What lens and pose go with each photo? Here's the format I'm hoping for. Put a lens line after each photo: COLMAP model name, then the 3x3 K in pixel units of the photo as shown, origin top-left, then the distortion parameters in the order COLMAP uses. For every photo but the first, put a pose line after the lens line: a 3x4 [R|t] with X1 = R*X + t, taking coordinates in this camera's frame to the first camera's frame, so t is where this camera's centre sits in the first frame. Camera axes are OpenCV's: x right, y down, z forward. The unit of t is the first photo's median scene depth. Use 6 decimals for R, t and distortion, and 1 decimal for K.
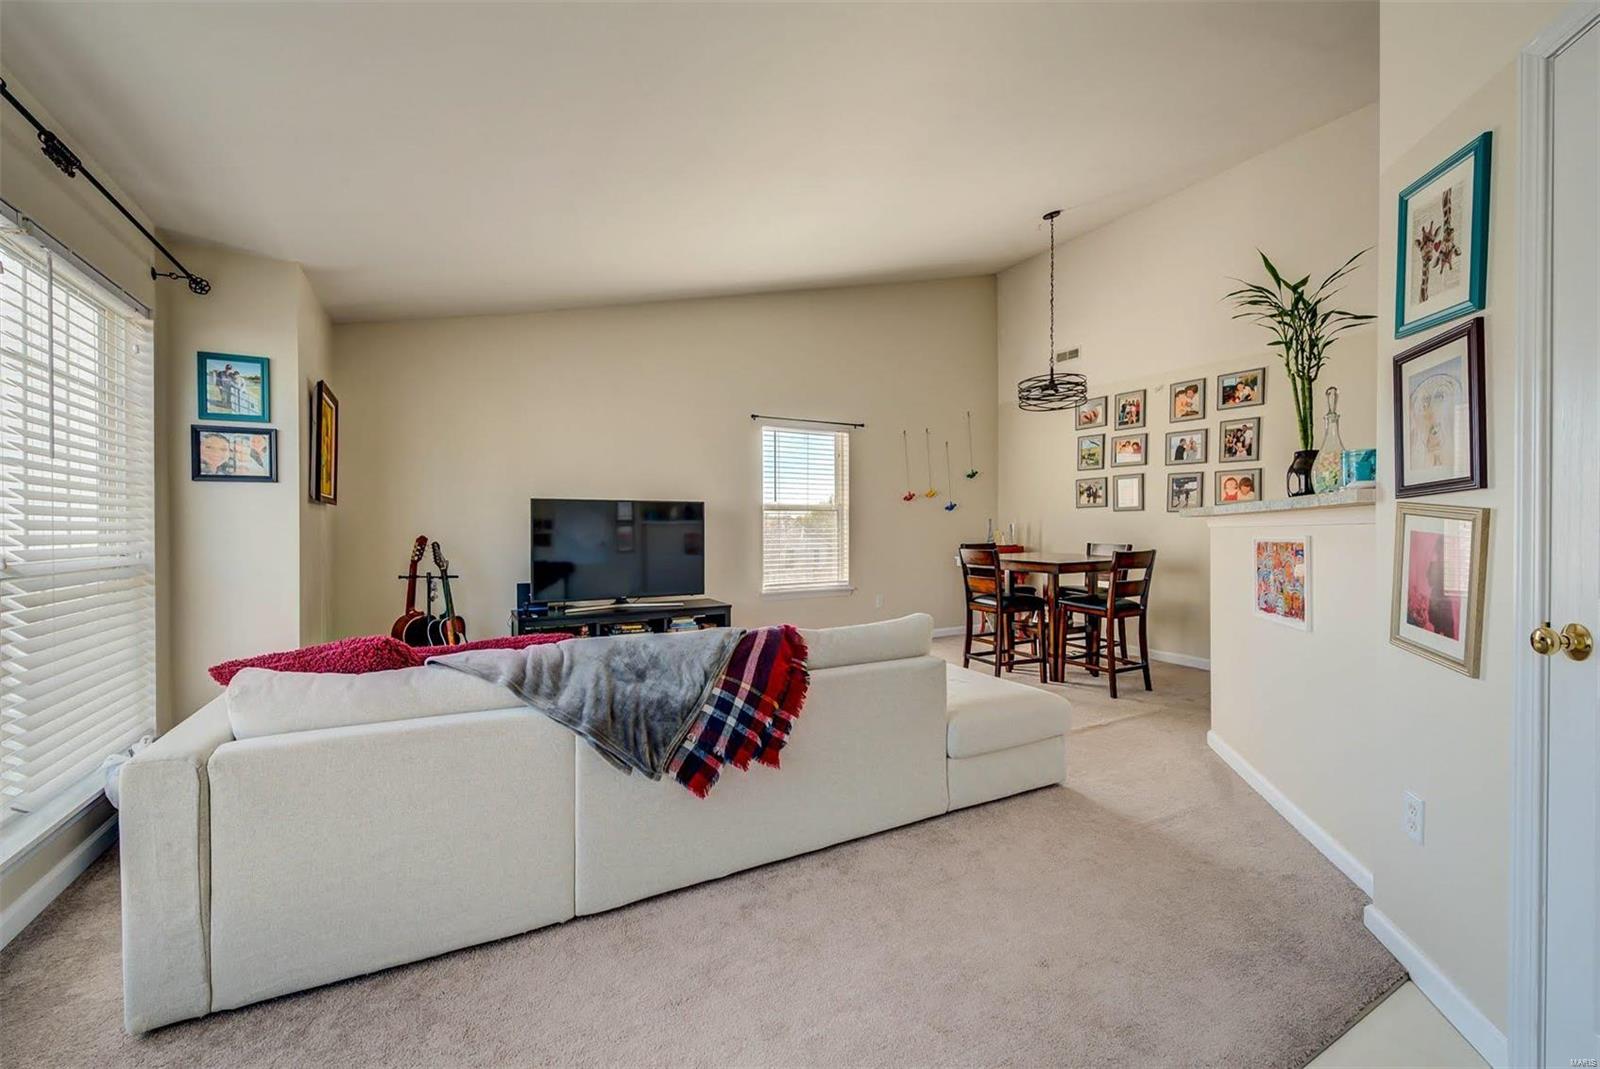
lens RADIAL K [[643.8, 0, 787.3], [0, 643.8, 533.0], [0, 0, 1]] dist [0.007457, -0.000684]
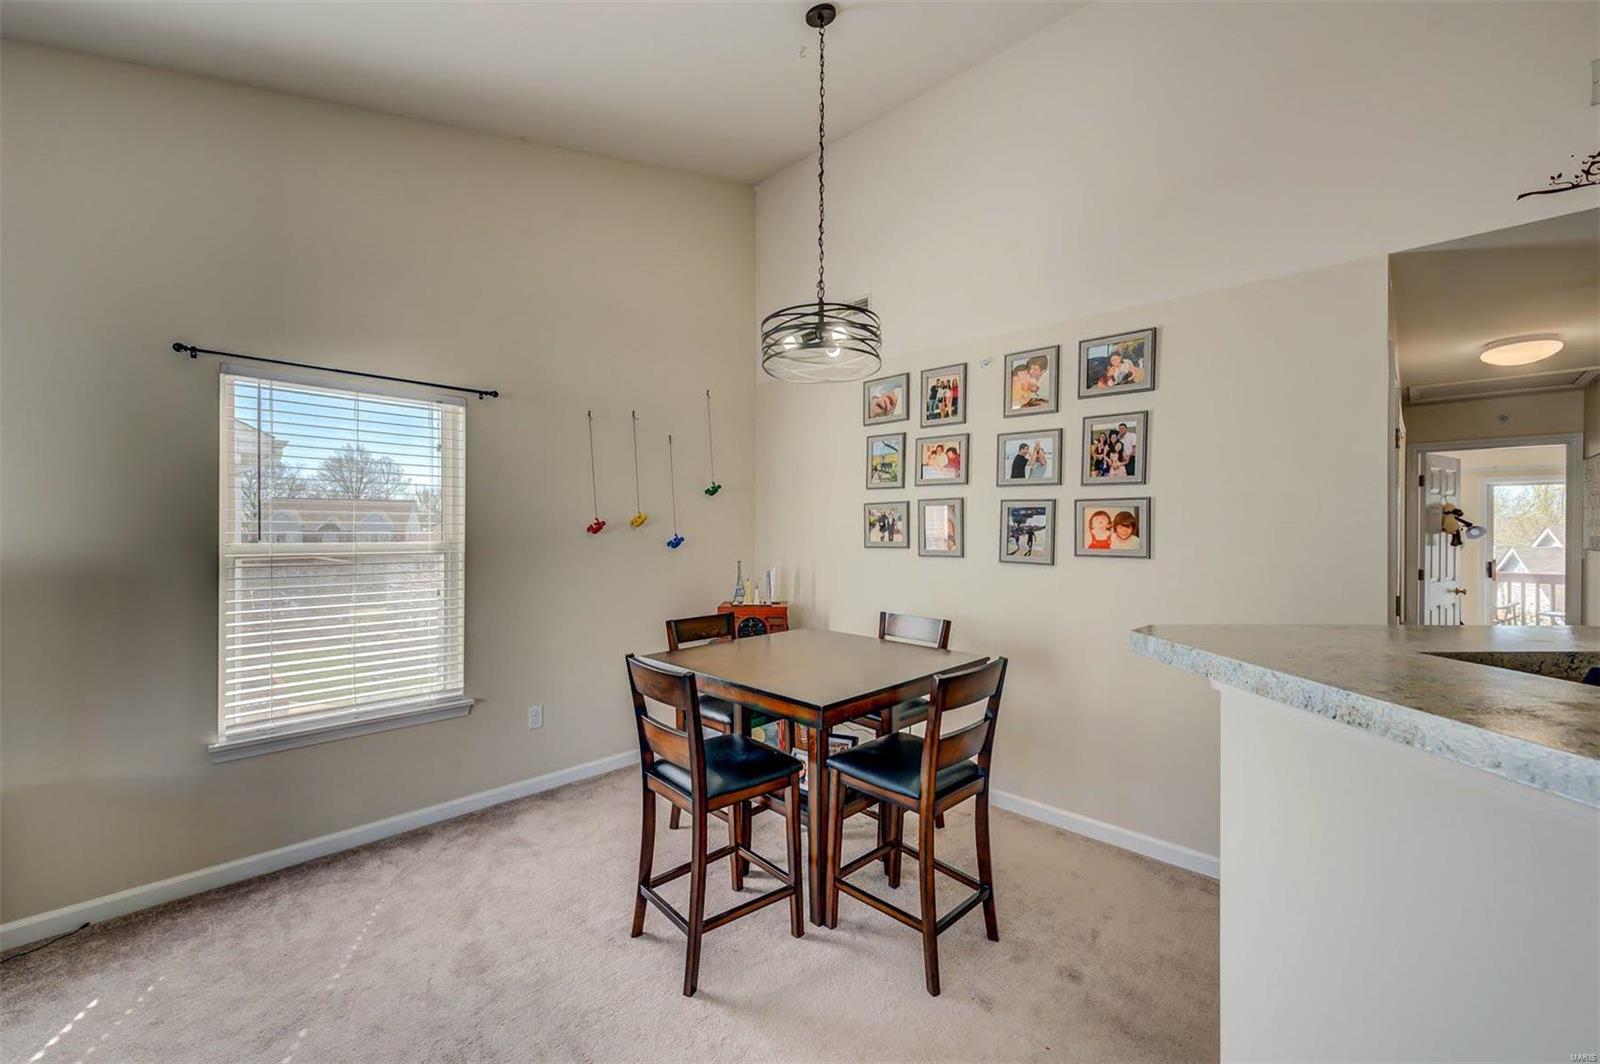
lens RADIAL K [[675.4, 0, 774.3], [0, 675.4, 532.5], [0, 0, 1]] dist [0.003844, -0.001347]
pose [[0.960426, 0.006413, 0.278463, 0.208908], [-0.003681, 0.999940, -0.010331, -0.054796], [-0.278512, 0.008897, 0.960391, 0.453221]]
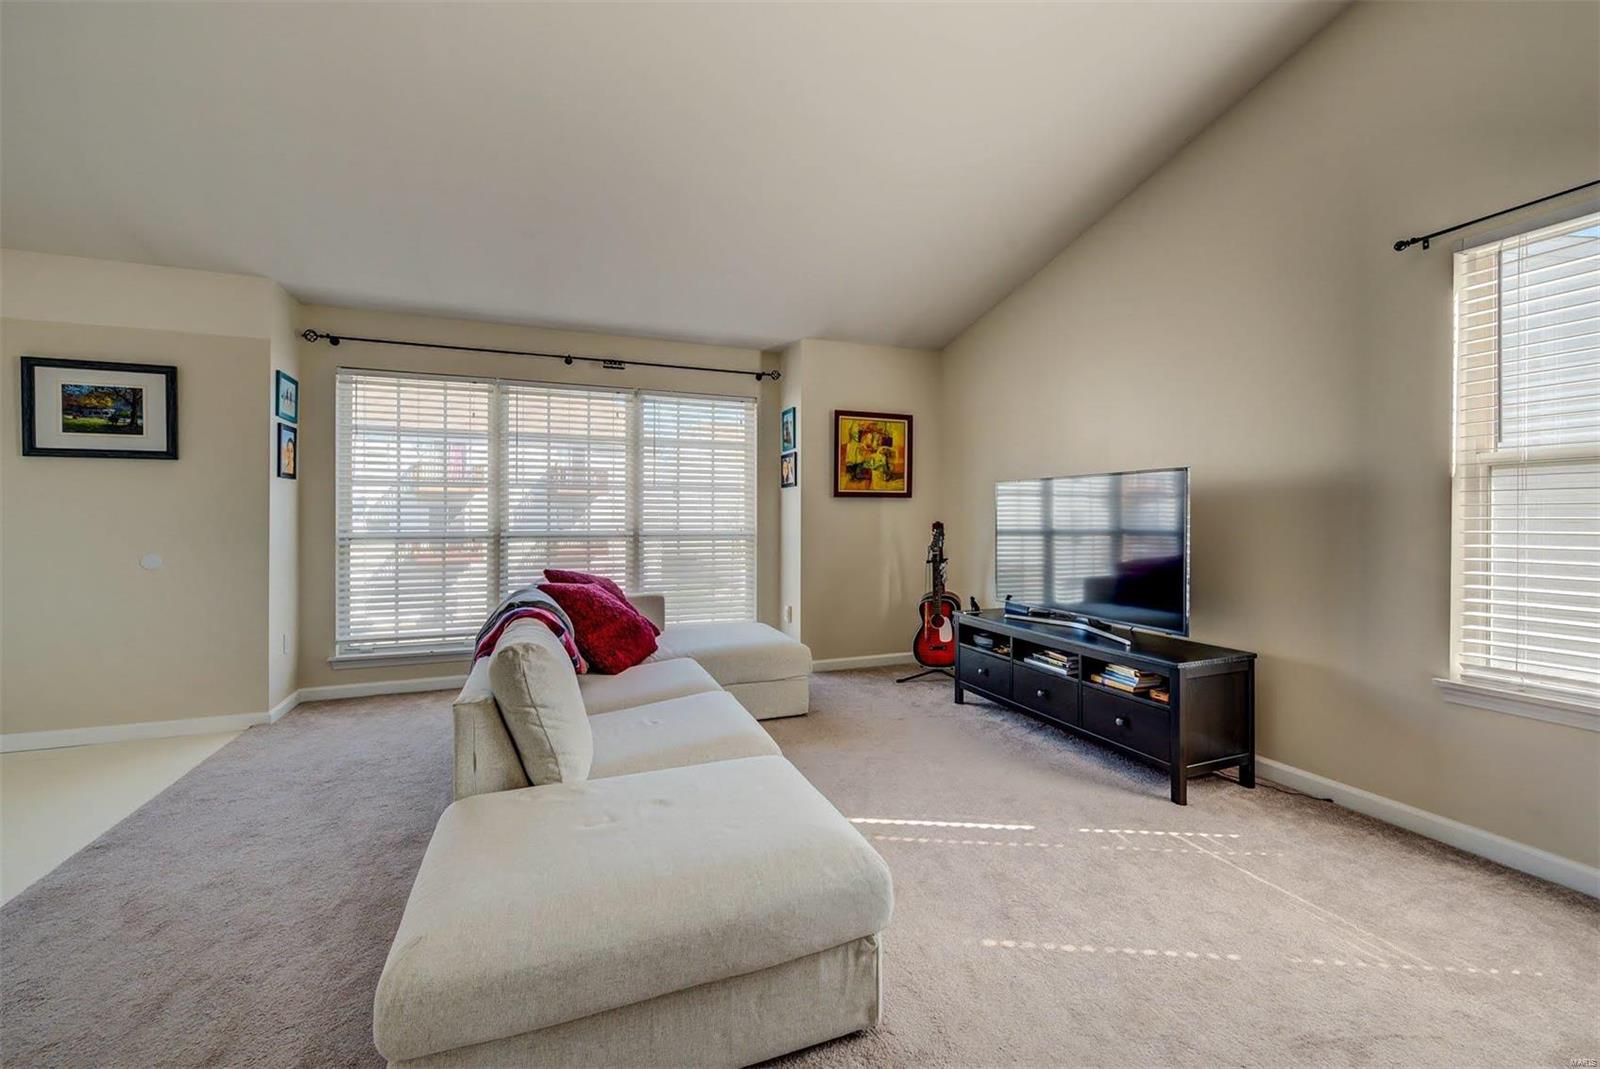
lens RADIAL K [[643.8, 0, 802.0], [0, 643.8, 519.9], [0, 0, 1]] dist [0.007457, -0.000684]
pose [[-0.130137, 0.006230, -0.991476, 0.423147], [-0.013816, 0.999872, 0.008096, -0.002766], [0.991400, 0.014752, -0.130034, 0.689519]]
